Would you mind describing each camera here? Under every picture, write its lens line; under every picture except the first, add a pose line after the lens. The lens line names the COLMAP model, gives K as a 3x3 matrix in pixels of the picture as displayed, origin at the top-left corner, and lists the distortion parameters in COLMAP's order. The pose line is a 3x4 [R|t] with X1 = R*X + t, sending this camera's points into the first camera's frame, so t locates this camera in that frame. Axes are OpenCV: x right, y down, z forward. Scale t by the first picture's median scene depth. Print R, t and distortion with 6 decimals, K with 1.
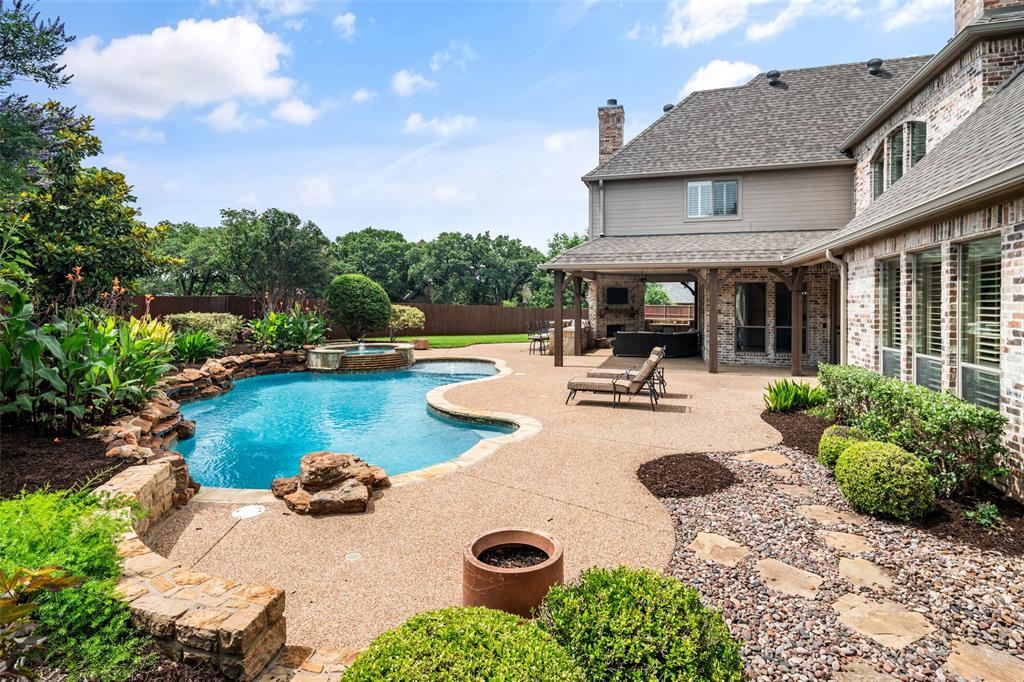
lens RADIAL K [[499.2, 0, 510.1], [0, 499.2, 304.7], [0, 0, 1]] dist [0.000284, 0.000057]
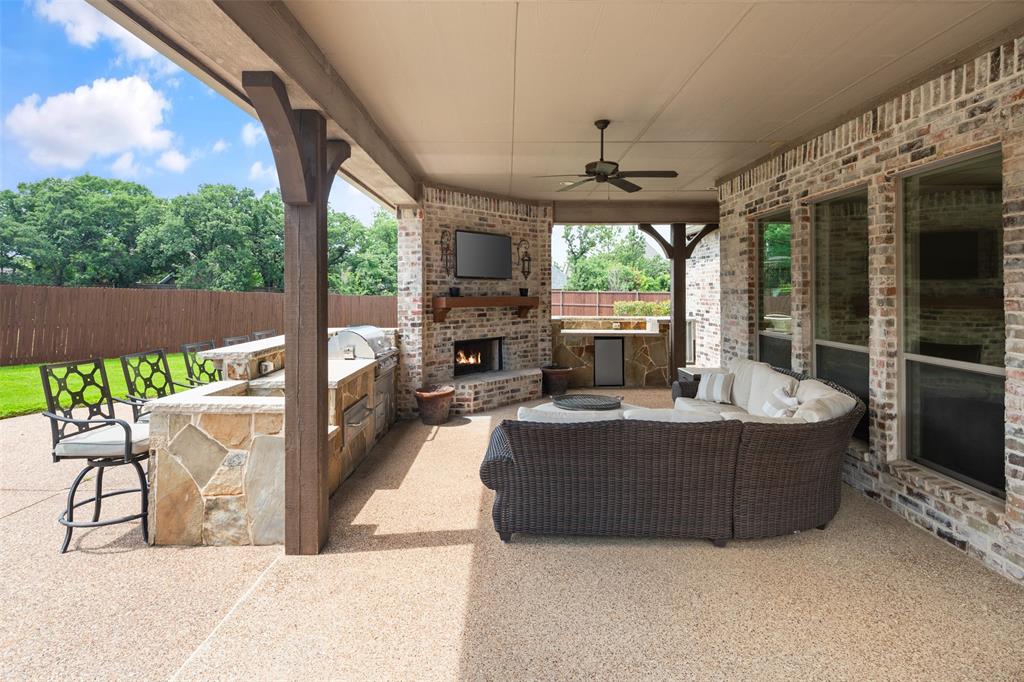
lens RADIAL K [[499.2, 0, 510.1], [0, 499.2, 304.7], [0, 0, 1]] dist [0.000284, 0.000057]
pose [[0.950090, -0.010603, 0.311795, 0.165649], [0.003138, 0.999697, 0.024434, 0.010688], [-0.311959, -0.022236, 0.949835, 0.887649]]
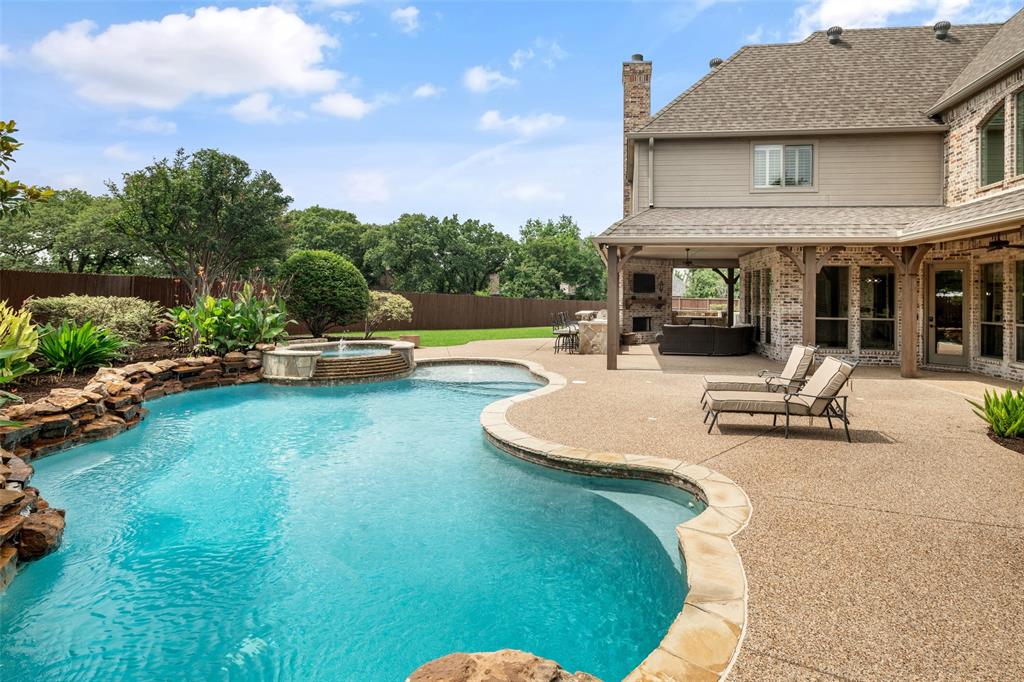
lens RADIAL K [[516.9, 0, 549.8], [0, 516.9, 292.8], [0, 0, 1]] dist [-0.000110, -0.000610]
pose [[0.985950, 0.009395, 0.166775, -0.122477], [-0.007716, 0.999913, -0.010710, 0.013027], [-0.166861, 0.009273, 0.985937, 0.206746]]
